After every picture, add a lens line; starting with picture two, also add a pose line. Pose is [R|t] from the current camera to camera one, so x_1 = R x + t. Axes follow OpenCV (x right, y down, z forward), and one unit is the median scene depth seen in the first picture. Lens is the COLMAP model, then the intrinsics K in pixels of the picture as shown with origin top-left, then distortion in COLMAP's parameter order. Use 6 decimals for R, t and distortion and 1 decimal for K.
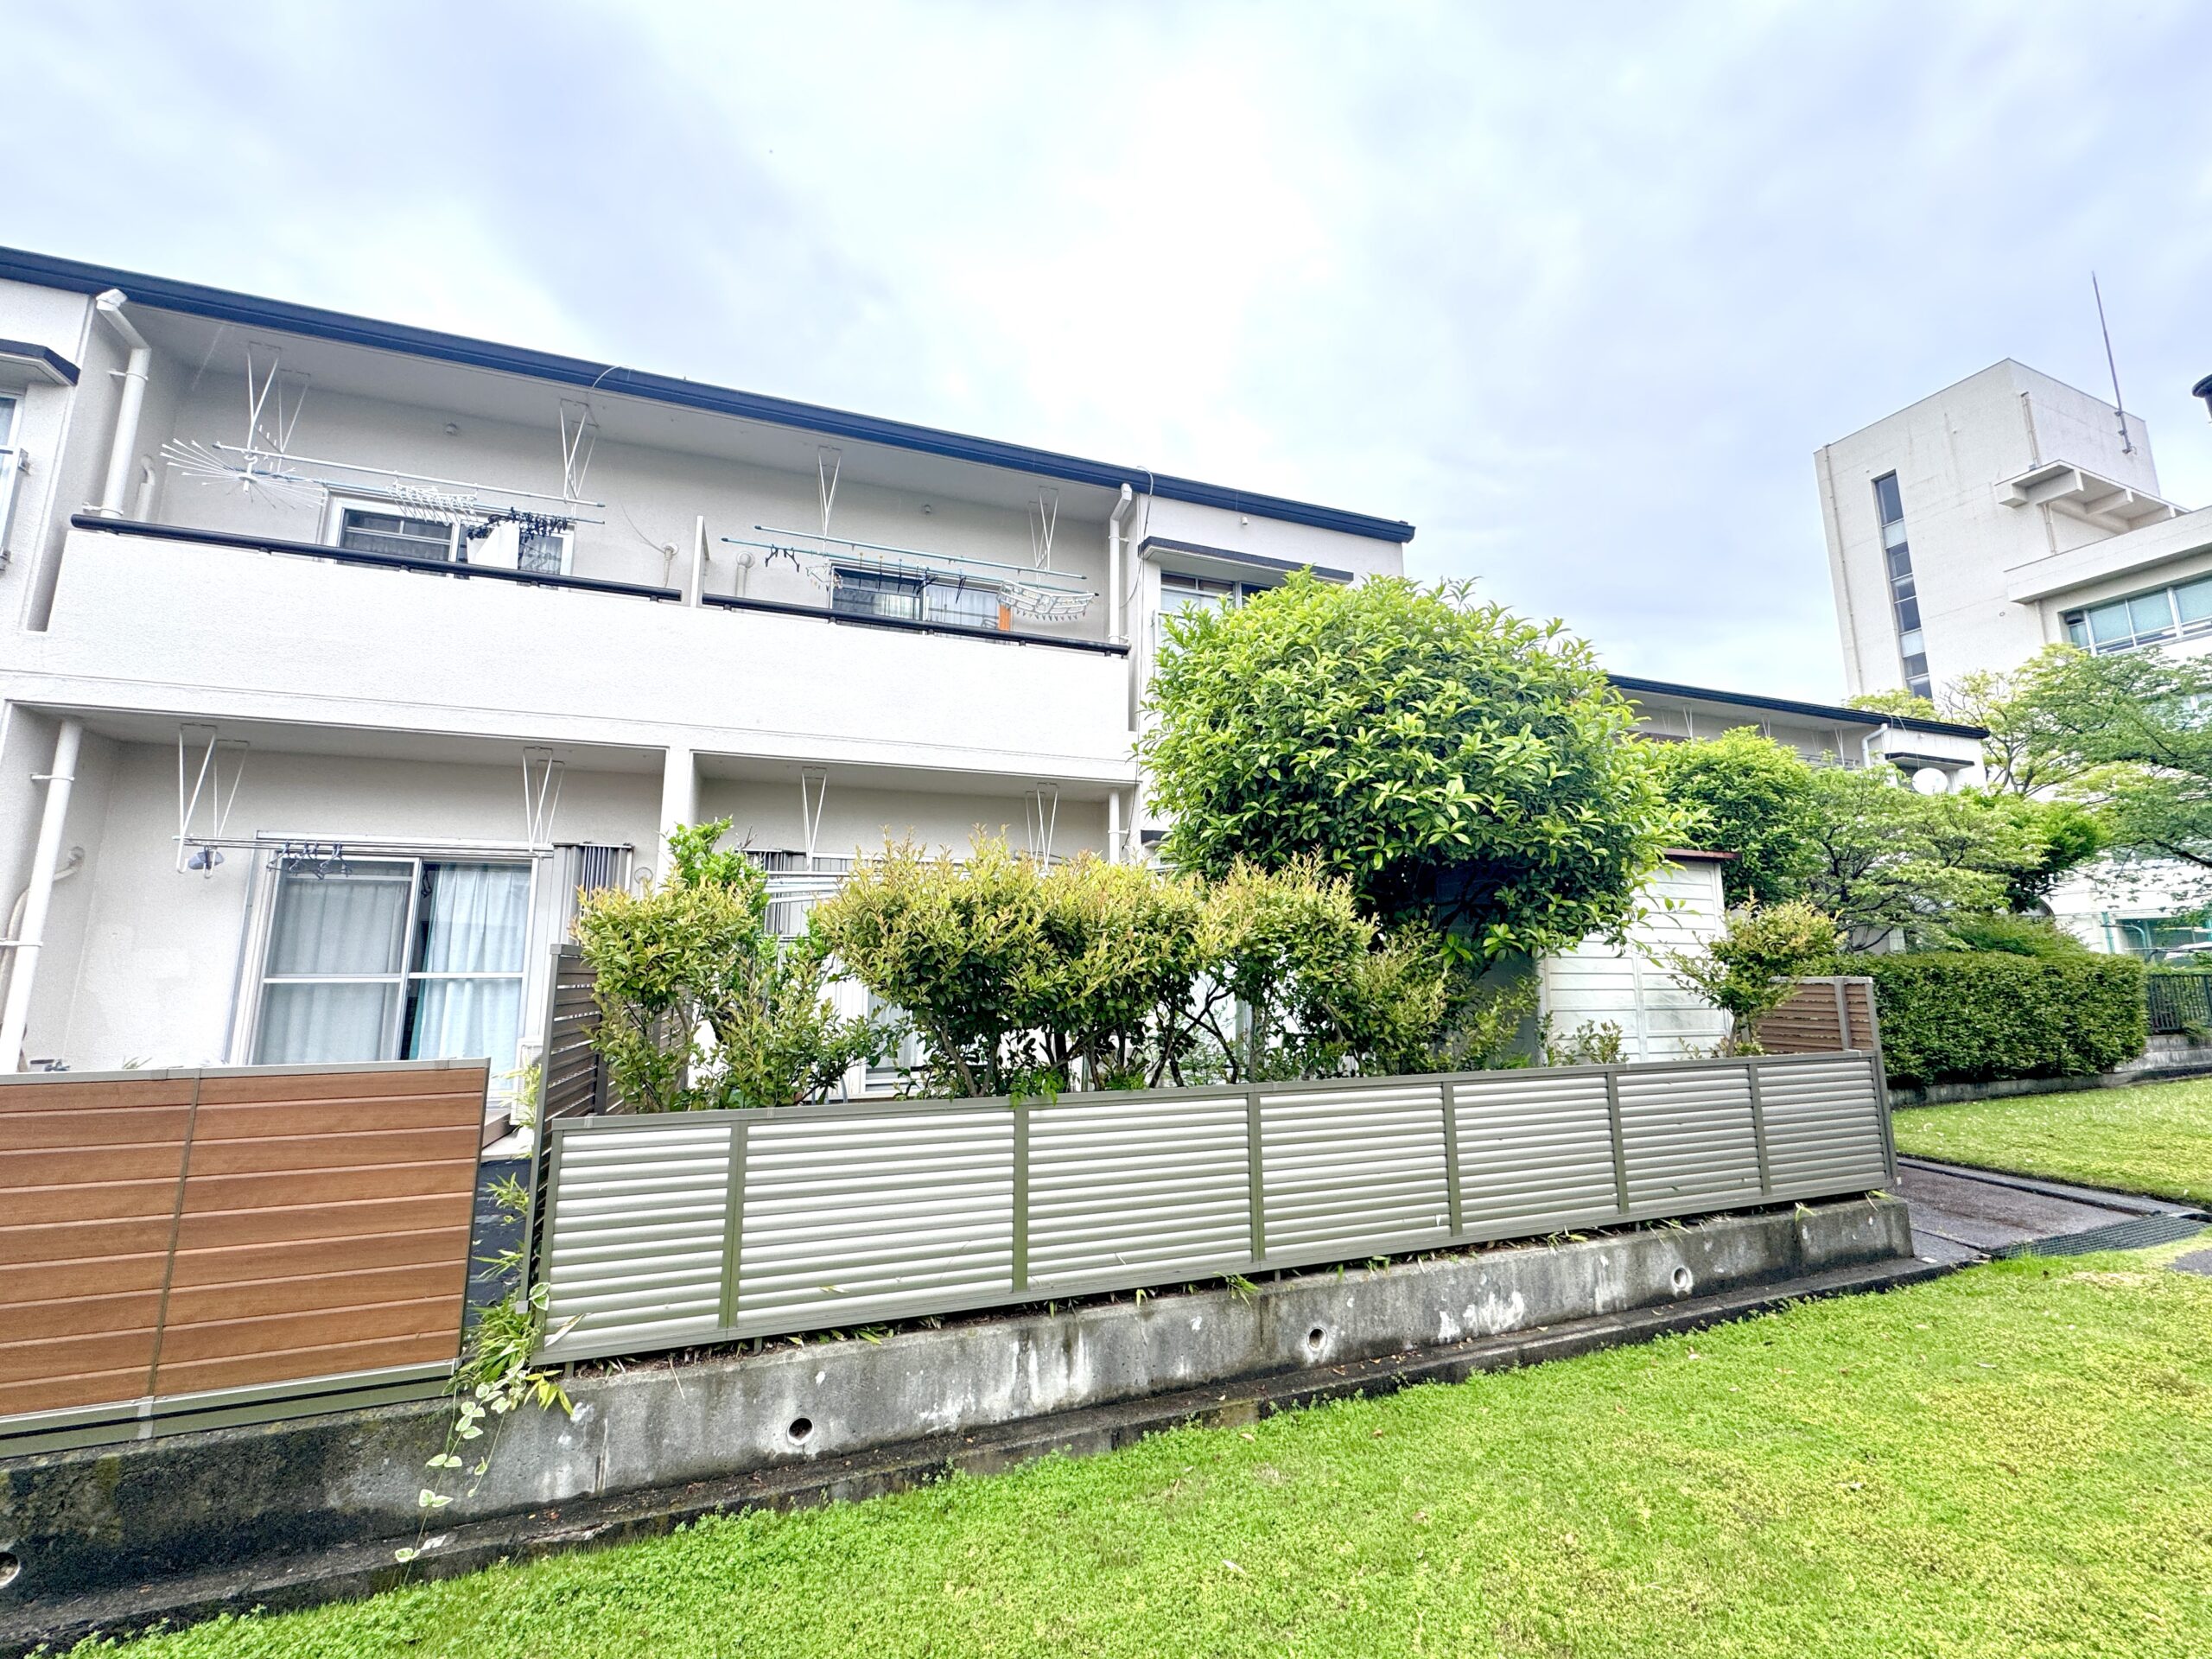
lens RADIAL K [[804.7, 0, 1106.0], [0, 804.7, 829.5], [0, 0, 1]] dist [0.000315, -0.000016]
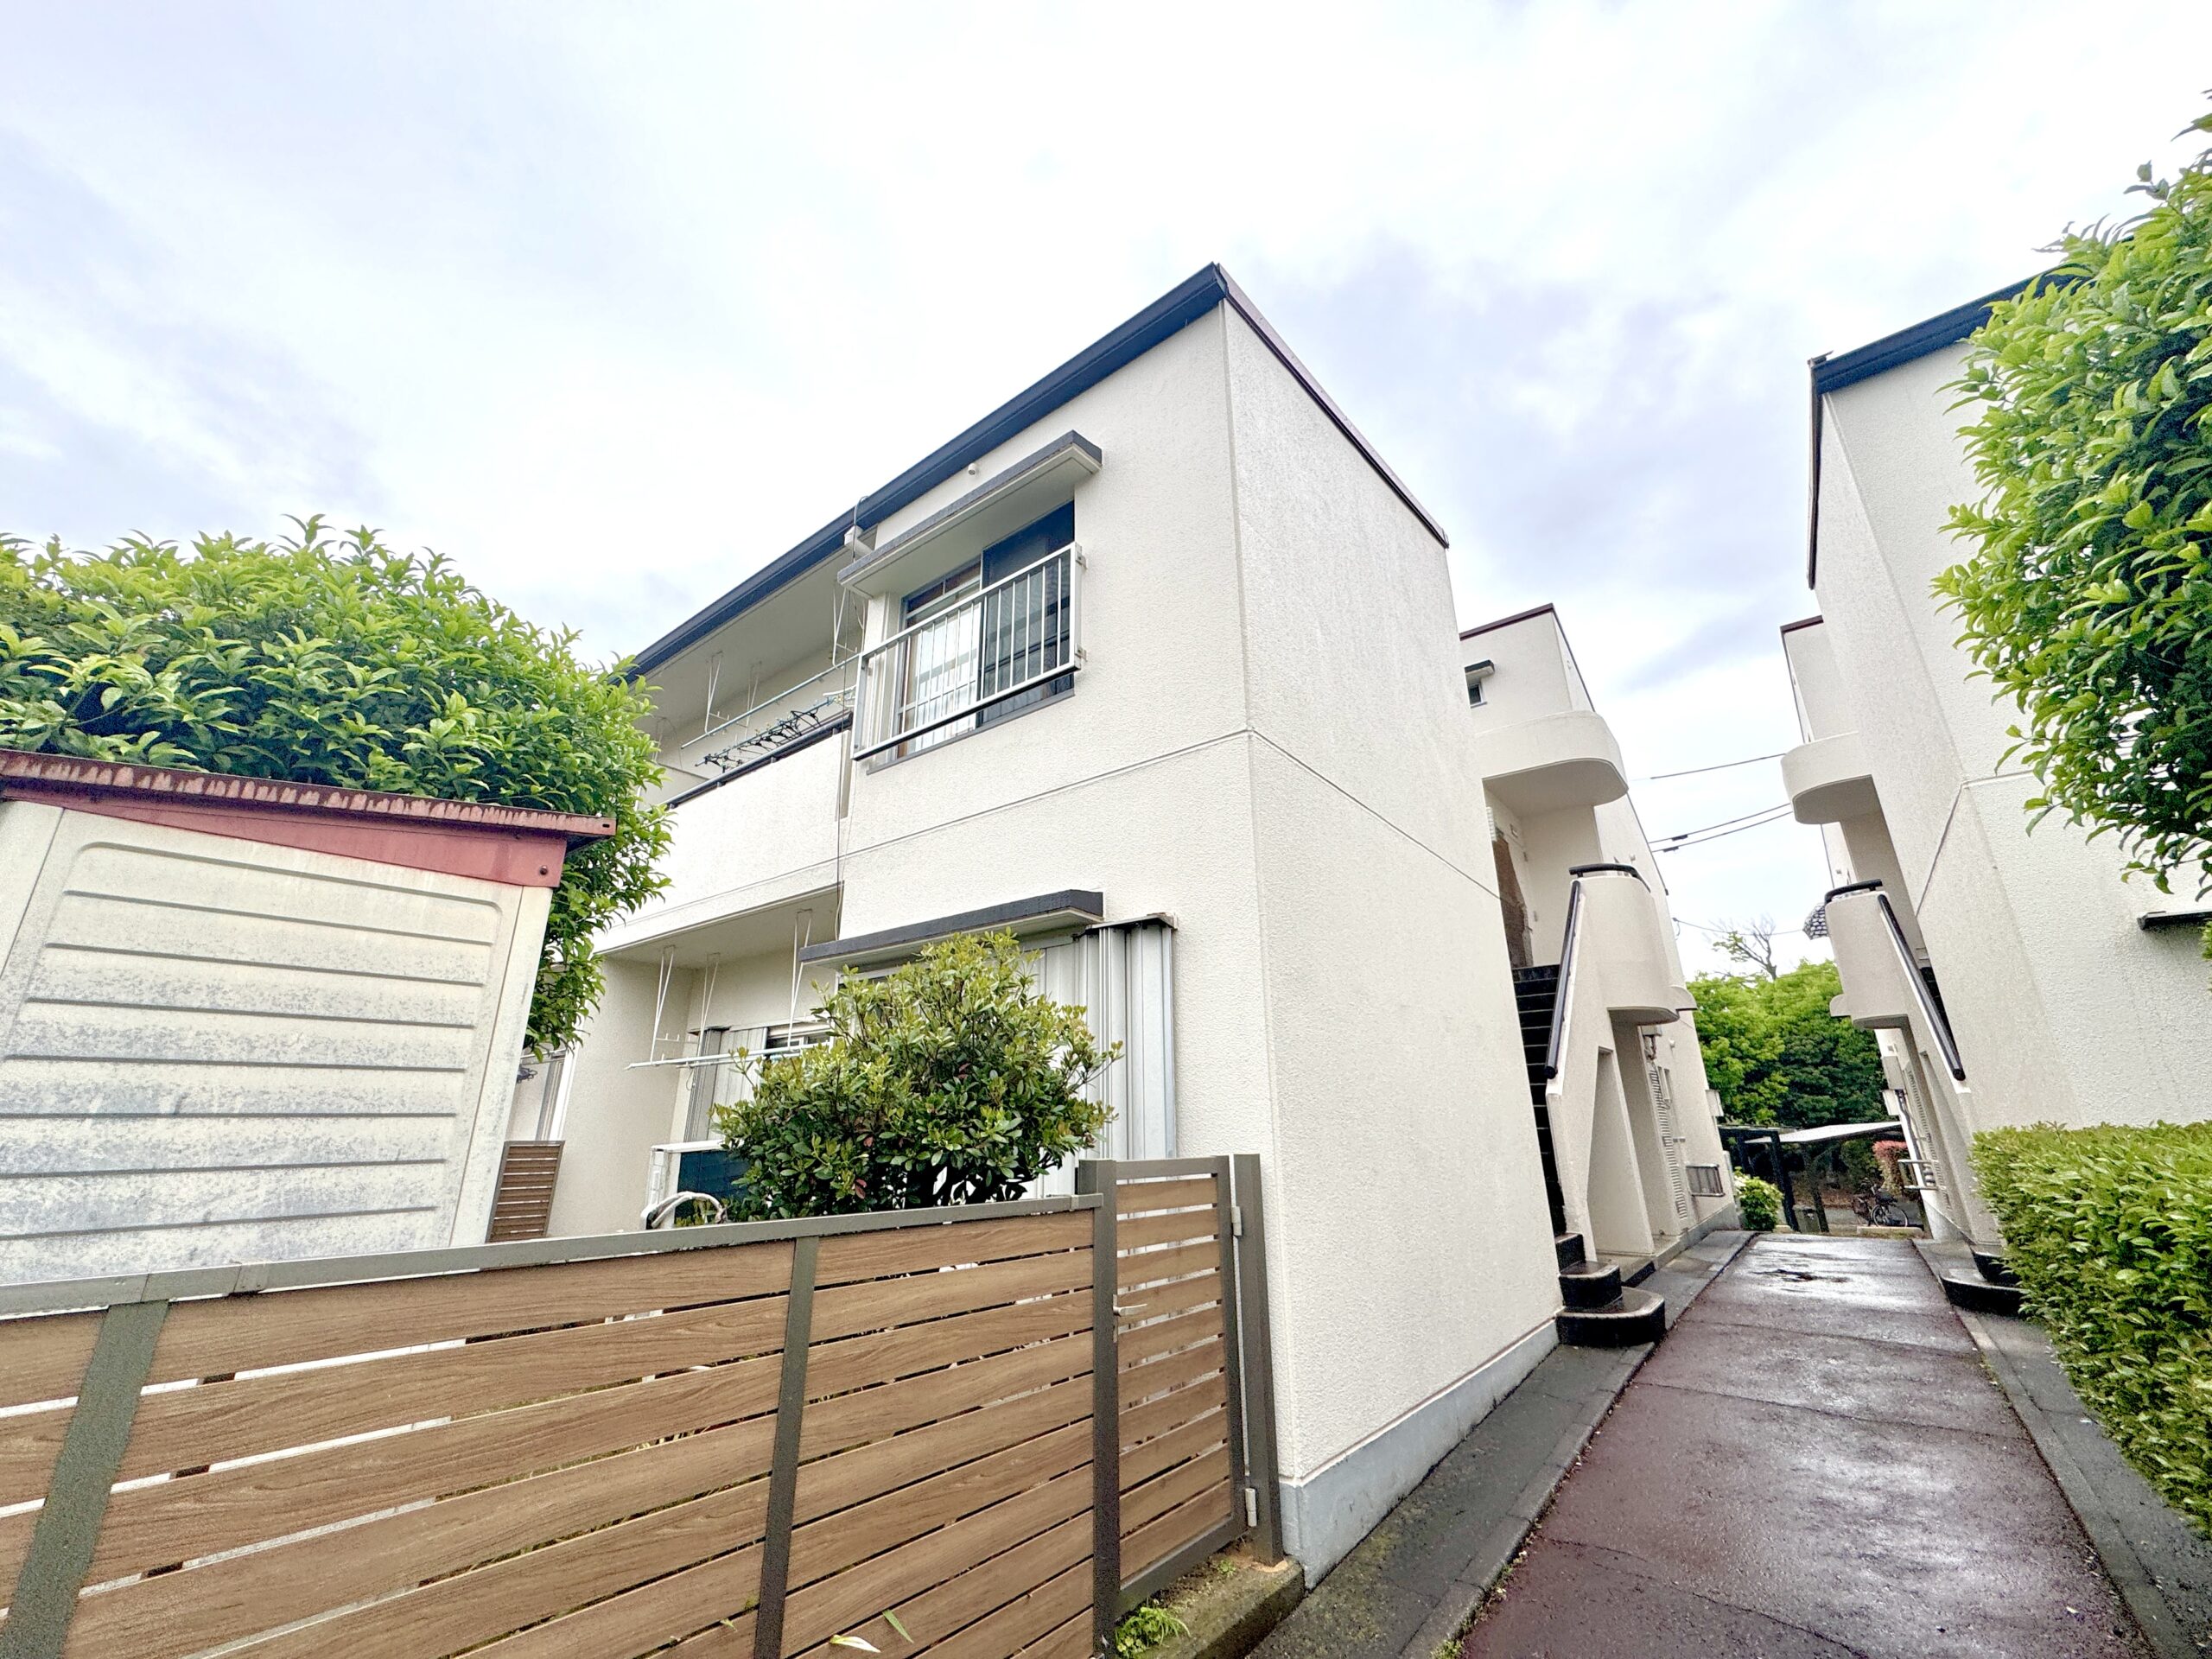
lens RADIAL K [[879.1, 0, 1106.0], [0, 879.1, 829.5], [0, 0, 1]] dist [-0.000441, -0.000550]
pose [[0.553279, -0.282937, -0.783473, 1.561247], [0.123929, 0.958039, -0.258461, 0.224722], [0.823726, 0.045906, 0.565127, 1.503095]]
